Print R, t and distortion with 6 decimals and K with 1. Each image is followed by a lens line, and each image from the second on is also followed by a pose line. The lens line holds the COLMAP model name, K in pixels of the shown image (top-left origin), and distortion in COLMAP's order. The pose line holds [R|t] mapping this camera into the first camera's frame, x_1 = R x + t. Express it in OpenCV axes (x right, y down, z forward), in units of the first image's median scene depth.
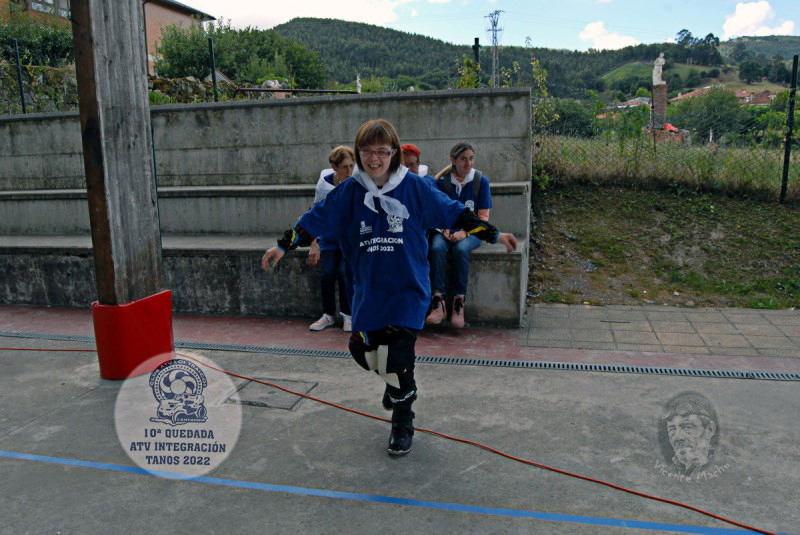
lens RADIAL K [[639.0, 0, 400.0], [0, 639.0, 267.5], [0, 0, 1]] dist [-0.101807, 0.045665]
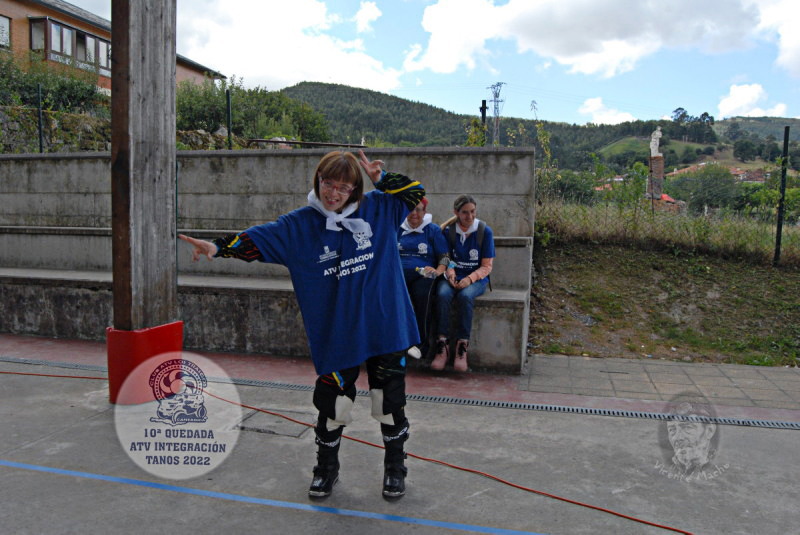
lens RADIAL K [[639.0, 0, 400.0], [0, 639.0, 267.5], [0, 0, 1]] dist [-0.101807, 0.045665]
pose [[0.999161, 0.040663, 0.004915, -0.013154], [-0.039981, 0.994324, -0.098600, 0.024257], [-0.008896, 0.098321, 0.995115, -0.022040]]
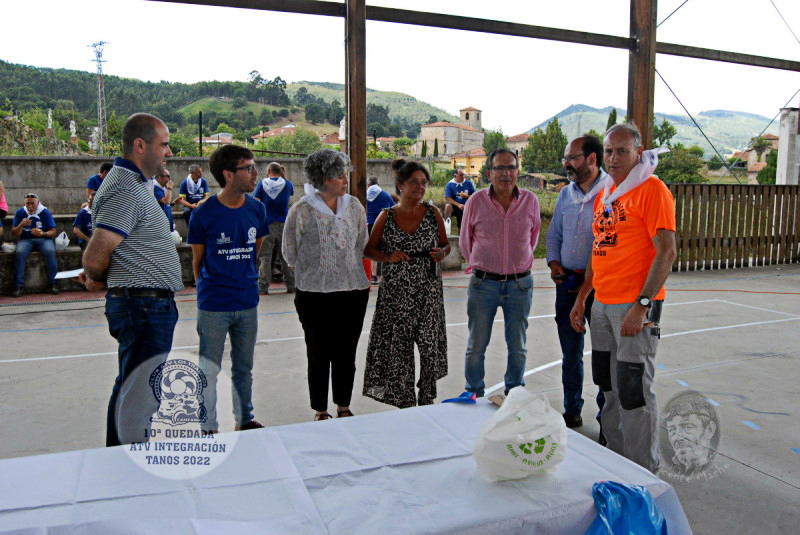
lens RADIAL K [[643.6, 0, 400.0], [0, 643.6, 267.5], [0, 0, 1]] dist [-0.094483, 0.030833]
pose [[0.805156, -0.054729, 0.590533, -1.052305], [0.085471, 0.996046, -0.024223, 0.095598], [-0.586872, 0.069976, 0.806650, -0.572400]]
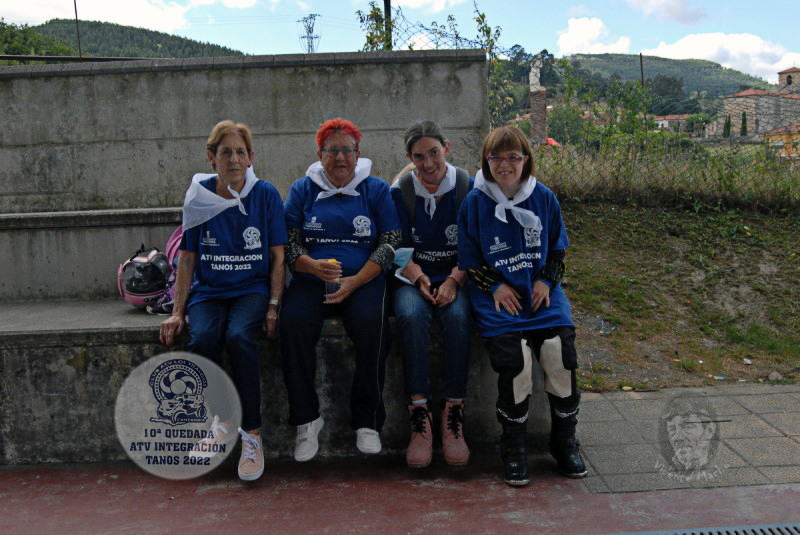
lens RADIAL K [[769.3, 0, 400.0], [0, 769.3, 267.5], [0, 0, 1]] dist [-0.079503, 0.030955]
pose [[0.965825, -0.036697, 0.256585, -0.083792], [0.055043, 0.996386, -0.064688, -0.020345], [-0.253284, 0.076601, 0.964354, 0.293698]]
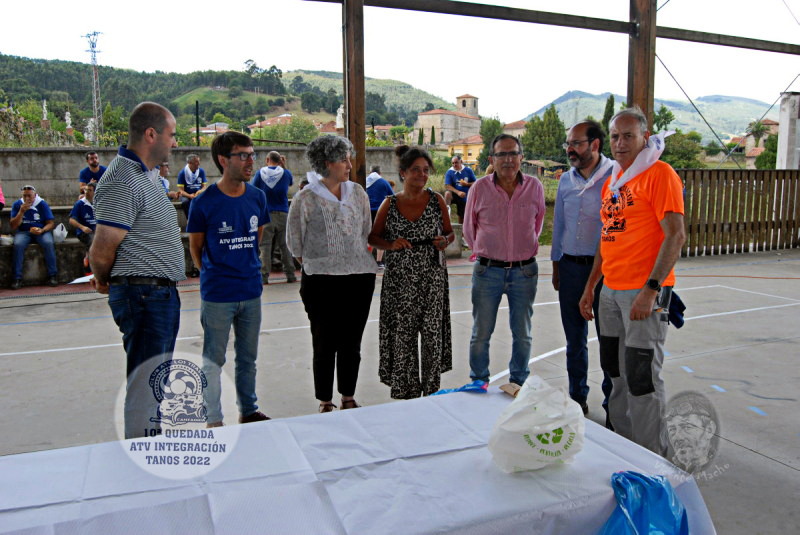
lens RADIAL K [[643.6, 0, 400.0], [0, 643.6, 267.5], [0, 0, 1]] dist [-0.094483, 0.030833]
pose [[0.802713, -0.073202, 0.591855, -1.052866], [0.095314, 0.995428, -0.006154, 0.095365], [-0.588699, 0.061352, 0.806021, -0.563271]]
